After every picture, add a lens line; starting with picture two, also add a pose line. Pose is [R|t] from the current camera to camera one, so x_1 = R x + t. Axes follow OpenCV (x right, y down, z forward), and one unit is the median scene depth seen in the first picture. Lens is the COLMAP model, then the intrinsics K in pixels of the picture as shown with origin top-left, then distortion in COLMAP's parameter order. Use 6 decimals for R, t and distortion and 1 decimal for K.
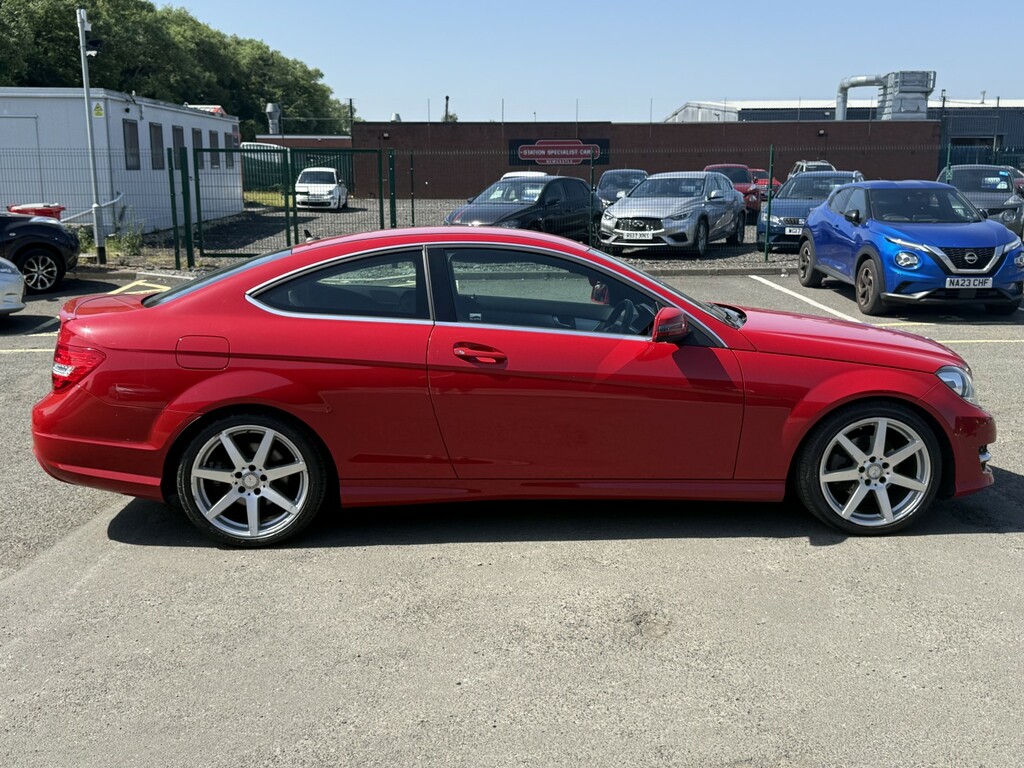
lens RADIAL K [[997.5, 0, 516.0], [0, 997.5, 383.6], [0, 0, 1]] dist [0.088663, -0.206413]
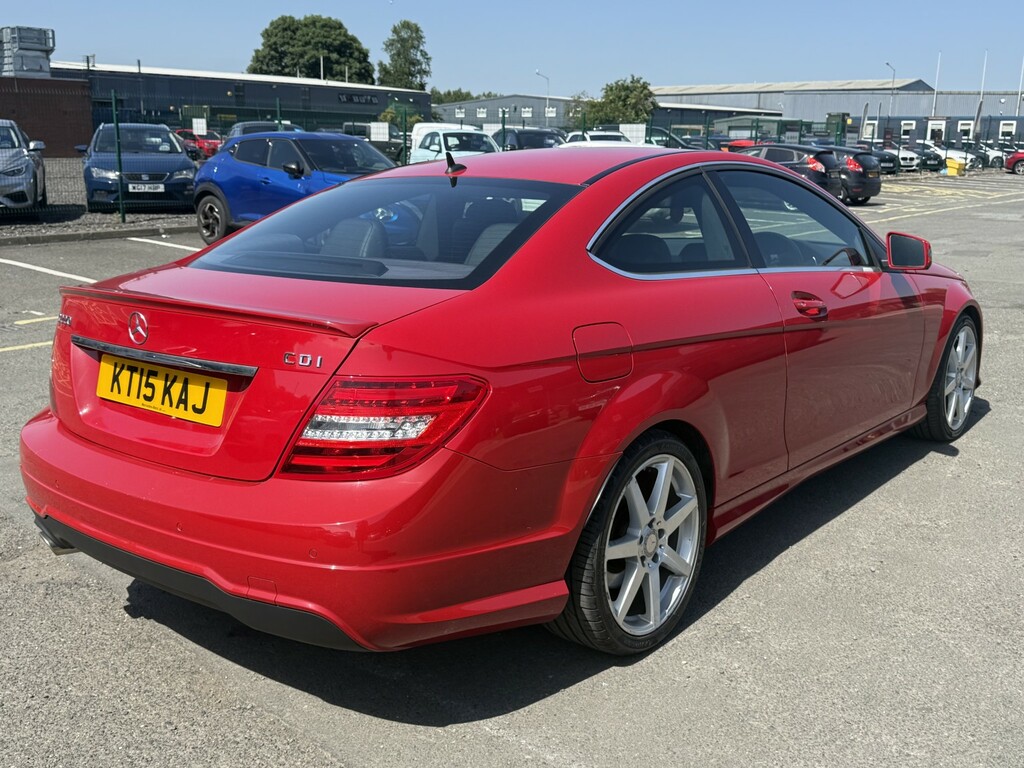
lens RADIAL K [[997.5, 0, 516.0], [0, 997.5, 383.6], [0, 0, 1]] dist [0.088663, -0.206413]
pose [[0.678811, -0.156280, 0.717490, -0.210198], [0.131815, 0.987152, 0.090308, -0.019587], [-0.722385, 0.033274, 0.690690, 0.172026]]
